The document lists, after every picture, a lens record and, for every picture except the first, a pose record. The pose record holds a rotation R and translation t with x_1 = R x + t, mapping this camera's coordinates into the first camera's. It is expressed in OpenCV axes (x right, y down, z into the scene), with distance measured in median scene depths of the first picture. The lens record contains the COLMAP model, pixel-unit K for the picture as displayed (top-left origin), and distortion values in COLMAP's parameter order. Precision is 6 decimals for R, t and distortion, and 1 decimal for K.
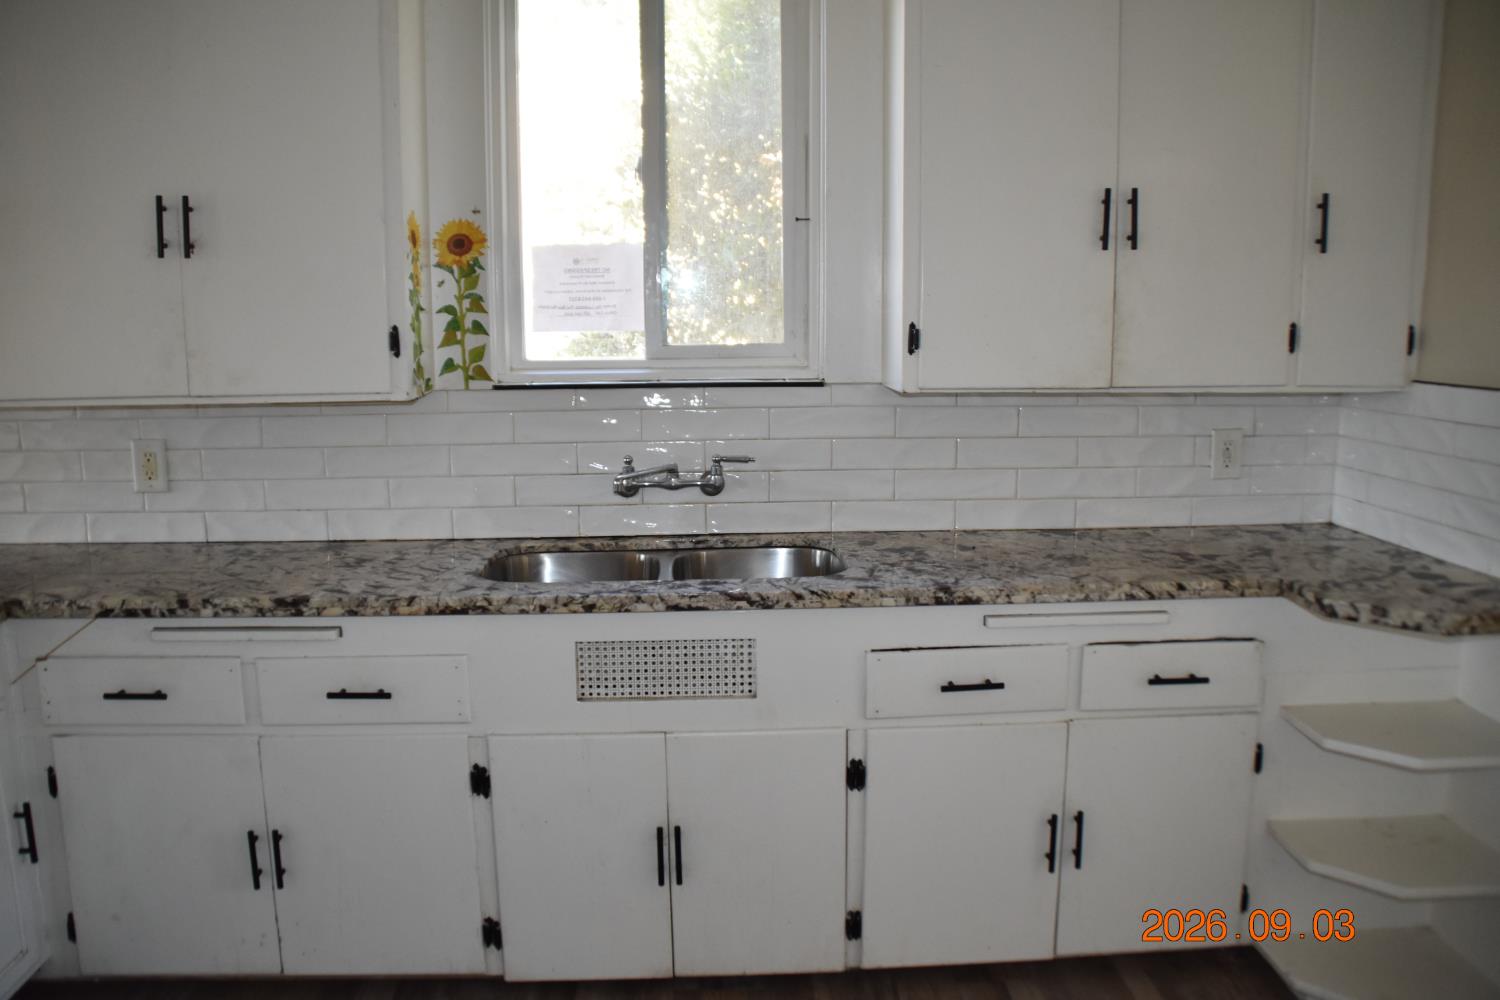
lens RADIAL K [[1170.7, 0, 738.8], [0, 1170.7, 499.2], [0, 0, 1]] dist [-0.174433, 0.119024]
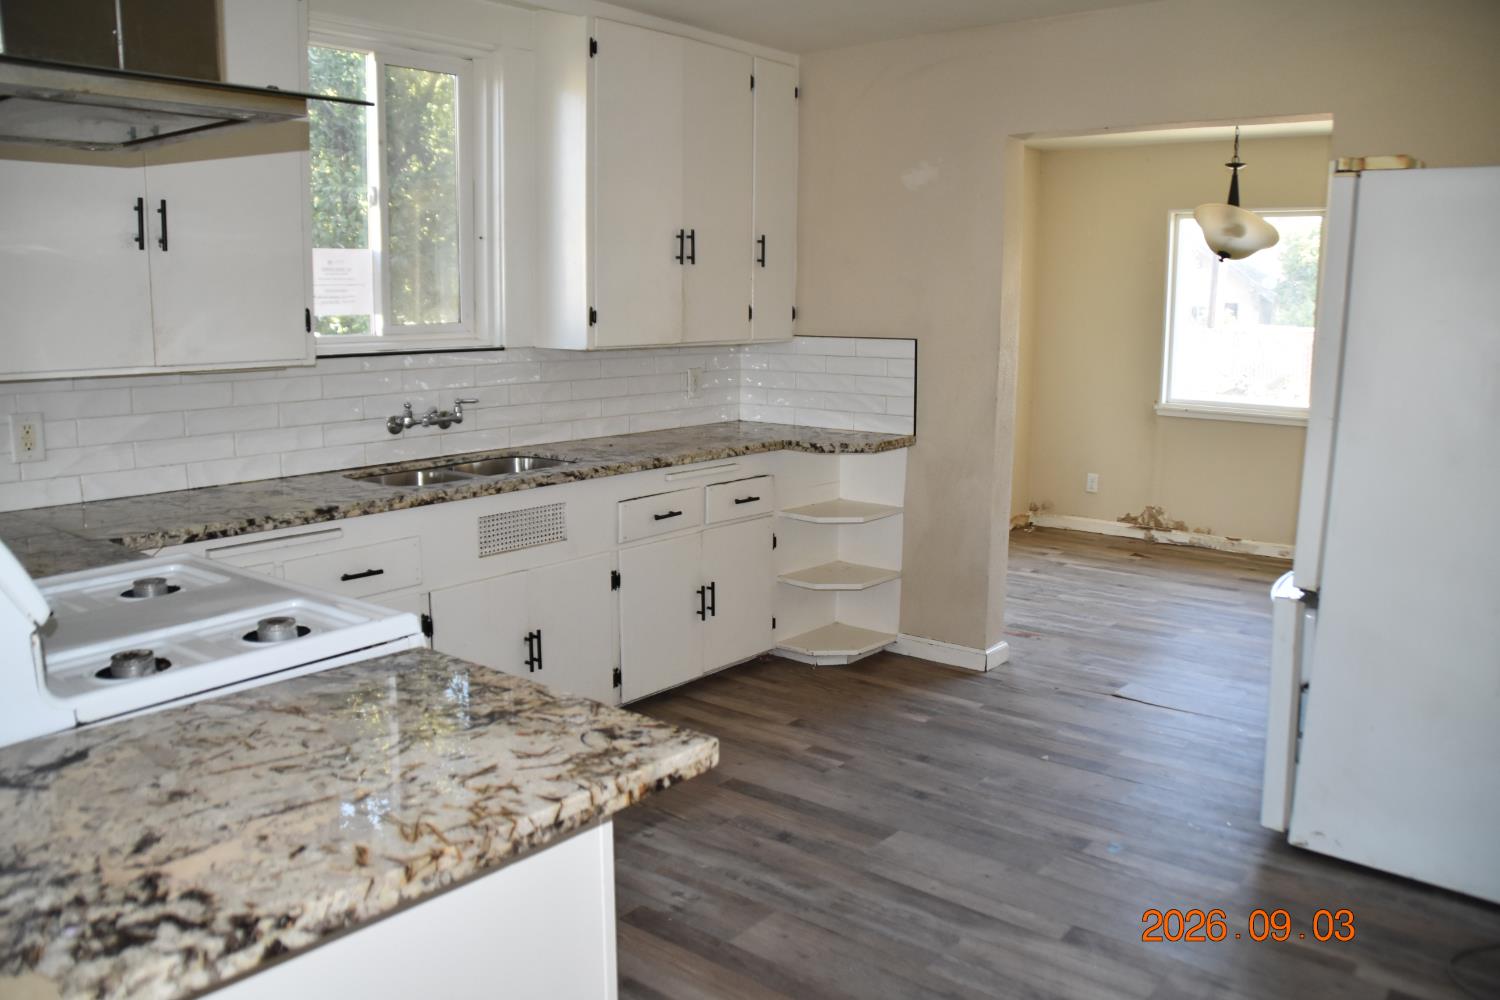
lens RADIAL K [[1170.7, 0, 738.8], [0, 1170.7, 499.2], [0, 0, 1]] dist [-0.174433, 0.119024]
pose [[0.671504, -0.113680, 0.732229, -0.999989], [0.107860, 0.992633, 0.055193, 0.051862], [-0.733108, 0.041916, 0.678819, -0.266519]]
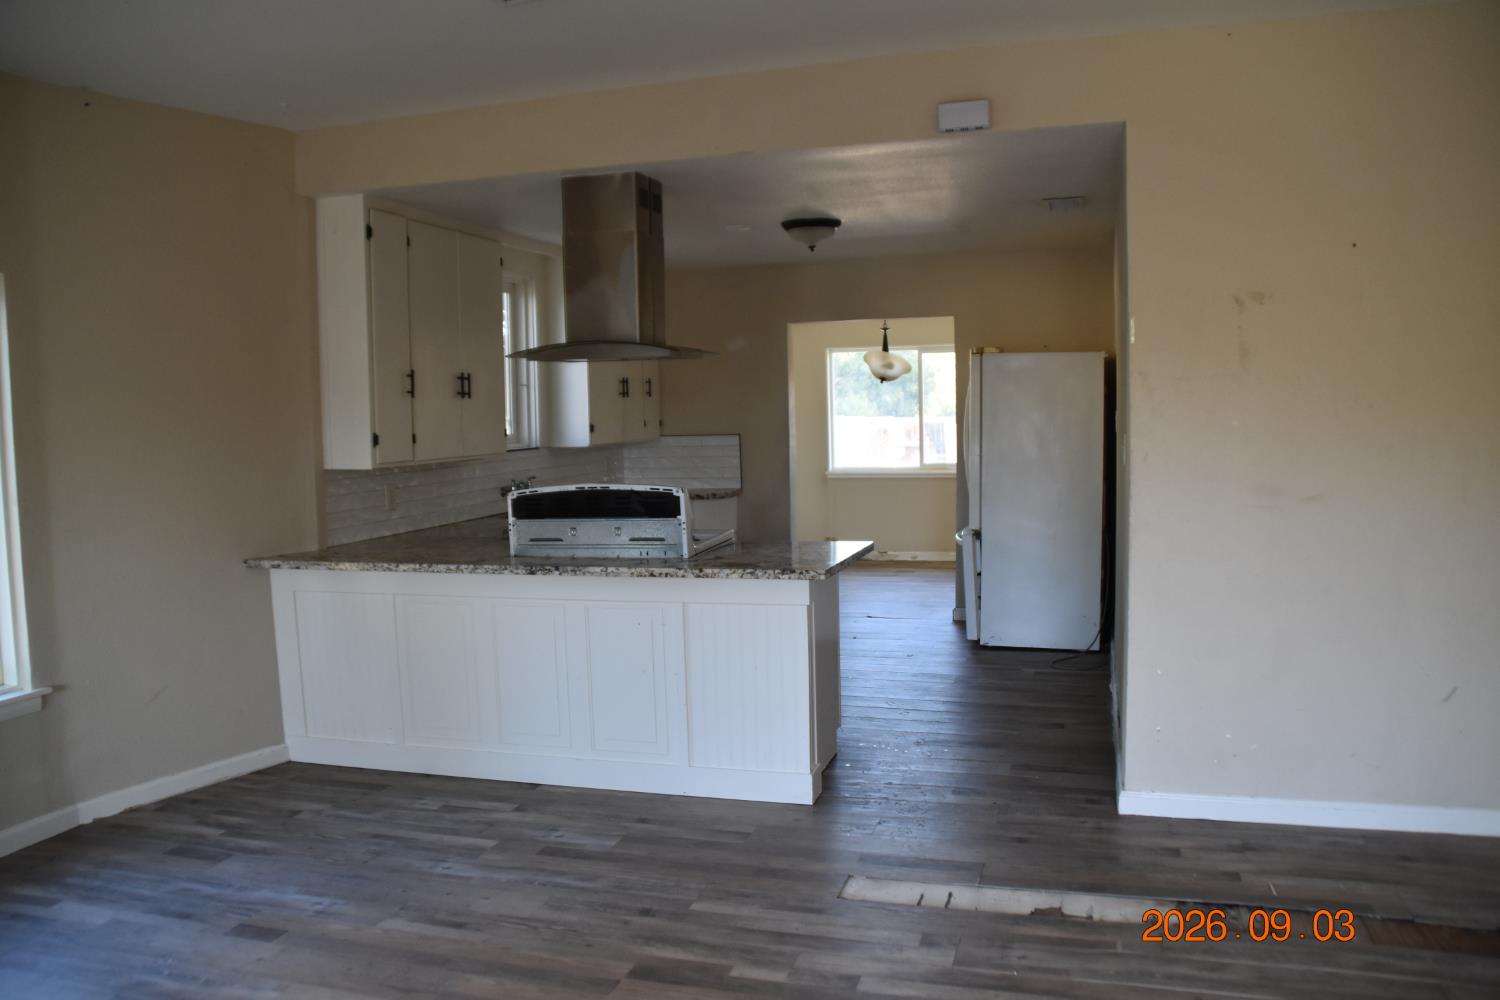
lens RADIAL K [[1170.7, 0, 738.8], [0, 1170.7, 499.2], [0, 0, 1]] dist [-0.174433, 0.119024]
pose [[0.345186, -0.078219, 0.935269, -2.654699], [0.167793, 0.985609, 0.020500, 0.043067], [-0.923413, 0.149855, 0.353343, -0.380918]]
